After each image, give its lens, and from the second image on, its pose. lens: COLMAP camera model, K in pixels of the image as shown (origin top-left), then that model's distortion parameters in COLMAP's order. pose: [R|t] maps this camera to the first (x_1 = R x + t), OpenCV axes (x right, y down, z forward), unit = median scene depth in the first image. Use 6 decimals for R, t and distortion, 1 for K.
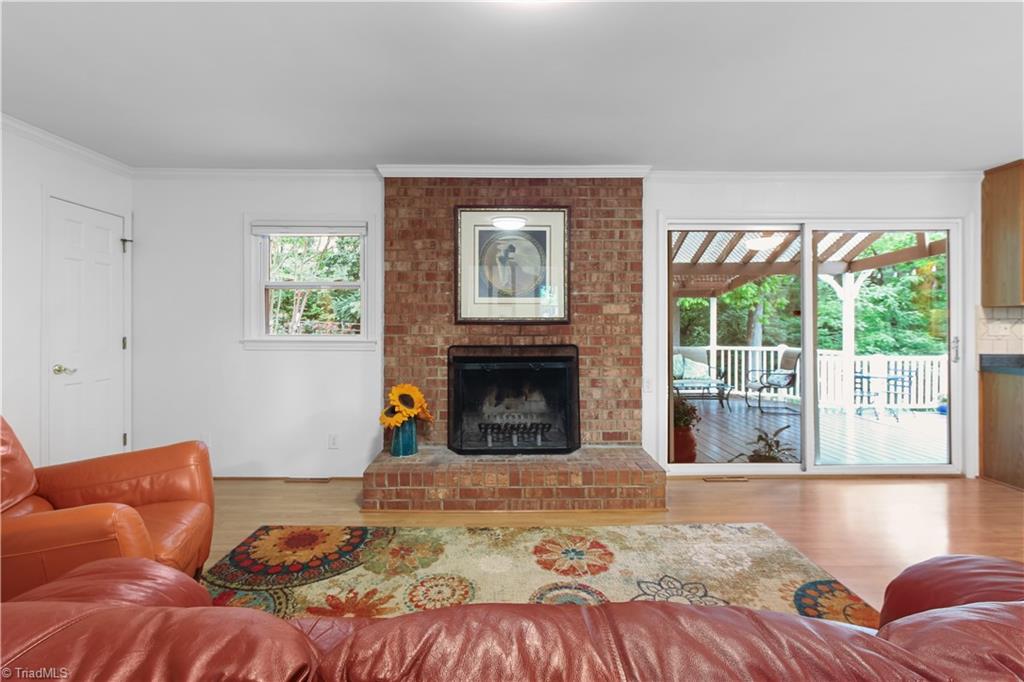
lens RADIAL K [[500.1, 0, 501.9], [0, 500.1, 326.7], [0, 0, 1]] dist [-0.004204, 0.004004]
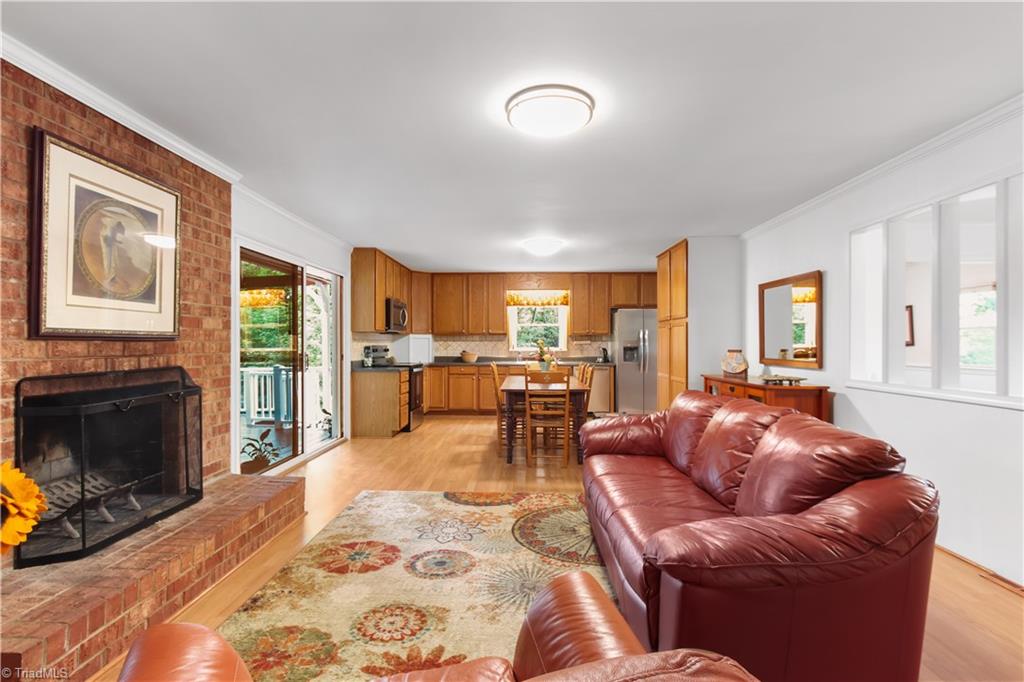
lens RADIAL K [[500.1, 0, 527.1], [0, 500.1, 344.5], [0, 0, 1]] dist [-0.004204, 0.004004]
pose [[-0.008684, -0.000673, 0.999962, -0.652991], [-0.001995, 0.999998, 0.000656, -0.000331], [-0.999960, -0.001989, -0.008685, 0.454843]]
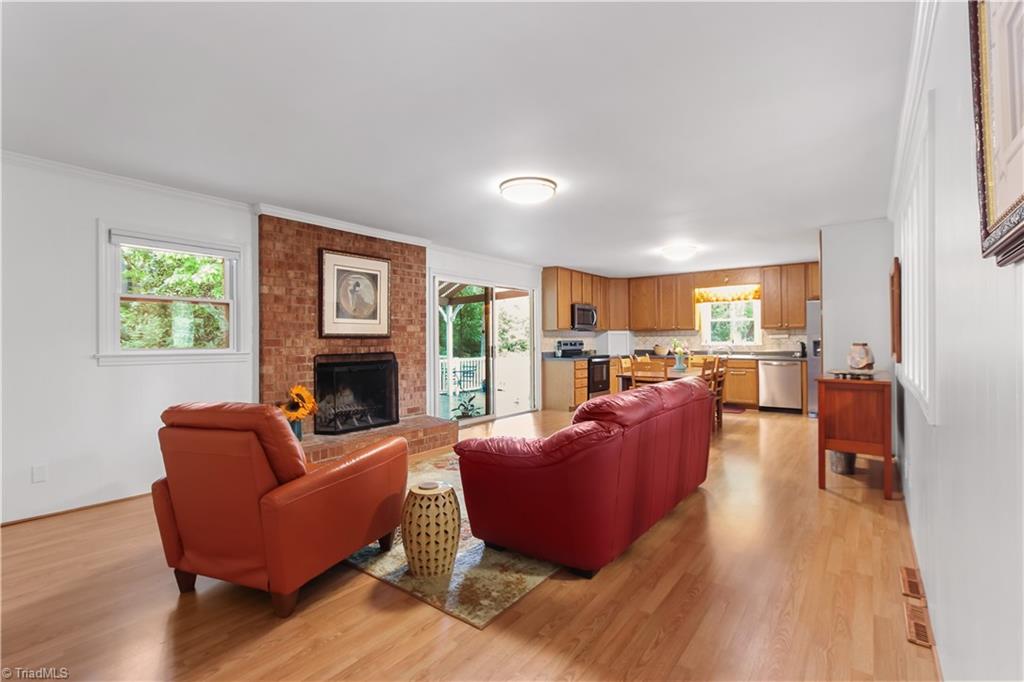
lens RADIAL K [[500.1, 0, 521.4], [0, 500.1, 339.1], [0, 0, 1]] dist [-0.004204, 0.004004]
pose [[0.584918, -0.001665, 0.811090, -0.841139], [0.004463, 0.999989, -0.001166, 0.000968], [-0.811080, 0.004302, 0.584920, -0.187063]]
